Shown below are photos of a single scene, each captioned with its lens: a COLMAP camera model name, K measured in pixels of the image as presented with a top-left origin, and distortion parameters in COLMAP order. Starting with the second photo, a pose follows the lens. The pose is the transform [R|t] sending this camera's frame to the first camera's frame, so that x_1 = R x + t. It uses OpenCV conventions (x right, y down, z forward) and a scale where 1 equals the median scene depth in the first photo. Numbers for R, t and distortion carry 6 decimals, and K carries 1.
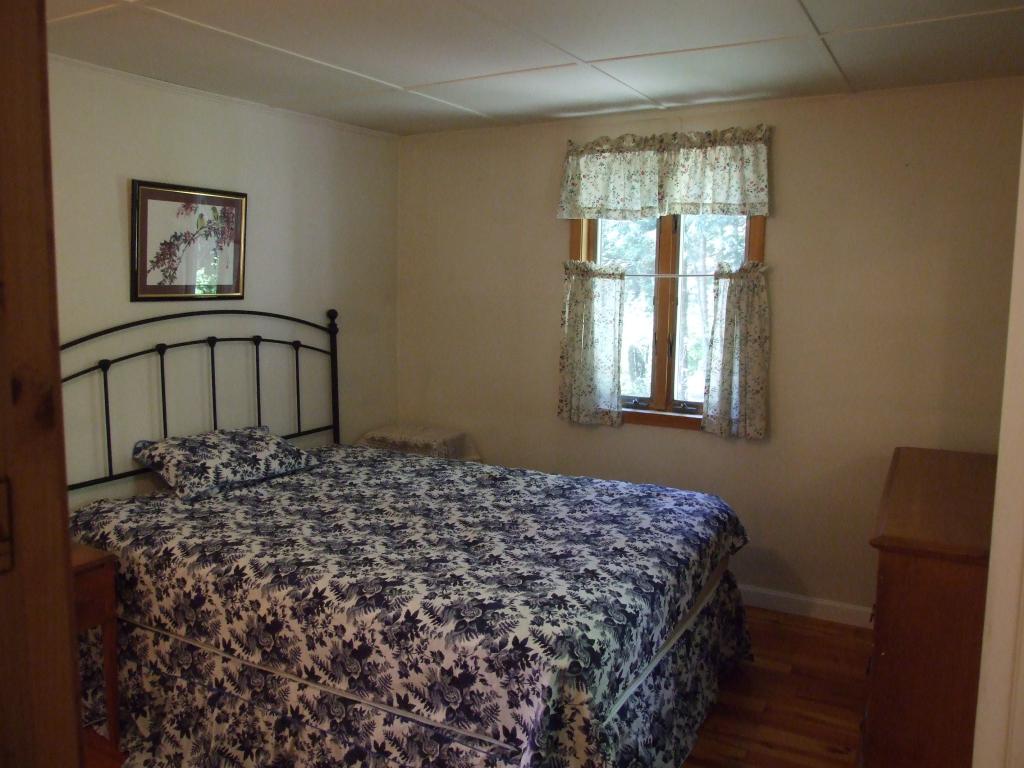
lens RADIAL K [[815.4, 0, 514.6], [0, 815.4, 378.9], [0, 0, 1]] dist [-0.038543, 0.017431]
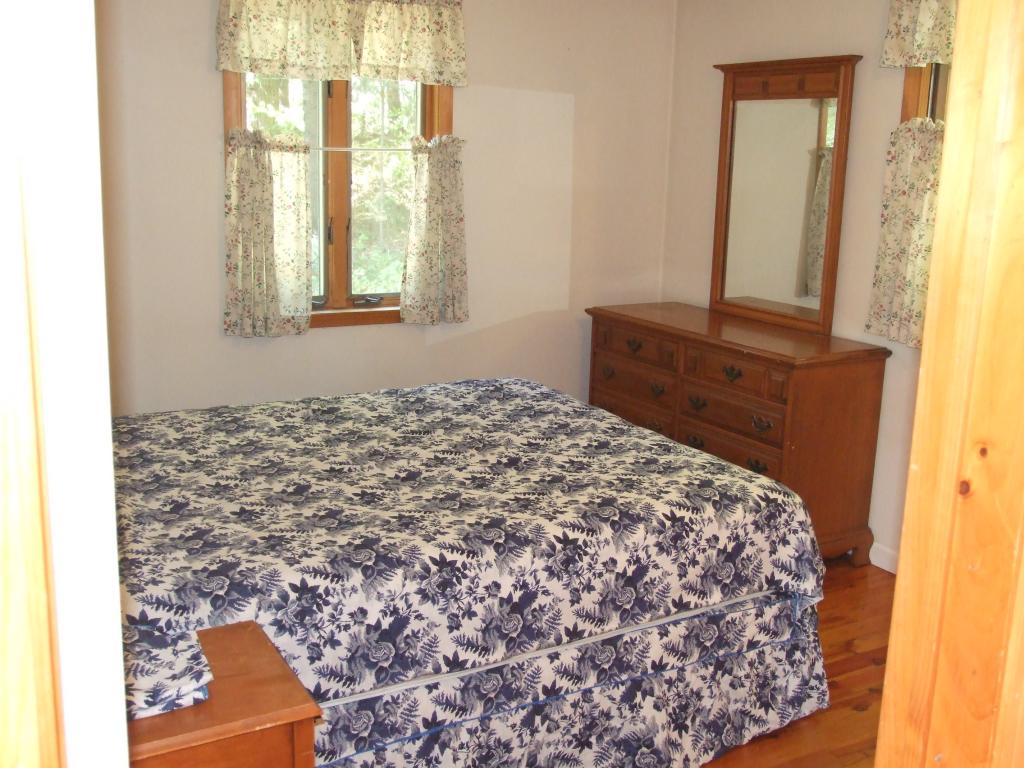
lens RADIAL K [[1011.5, 0, 512.0], [0, 1011.5, 384.0], [0, 0, 1]] dist [-0.019606, -0.021720]
pose [[0.520393, -0.183123, 0.834061, -0.966455], [0.090792, 0.983064, 0.159190, -0.055817], [-0.849086, -0.007115, 0.528206, 0.432367]]
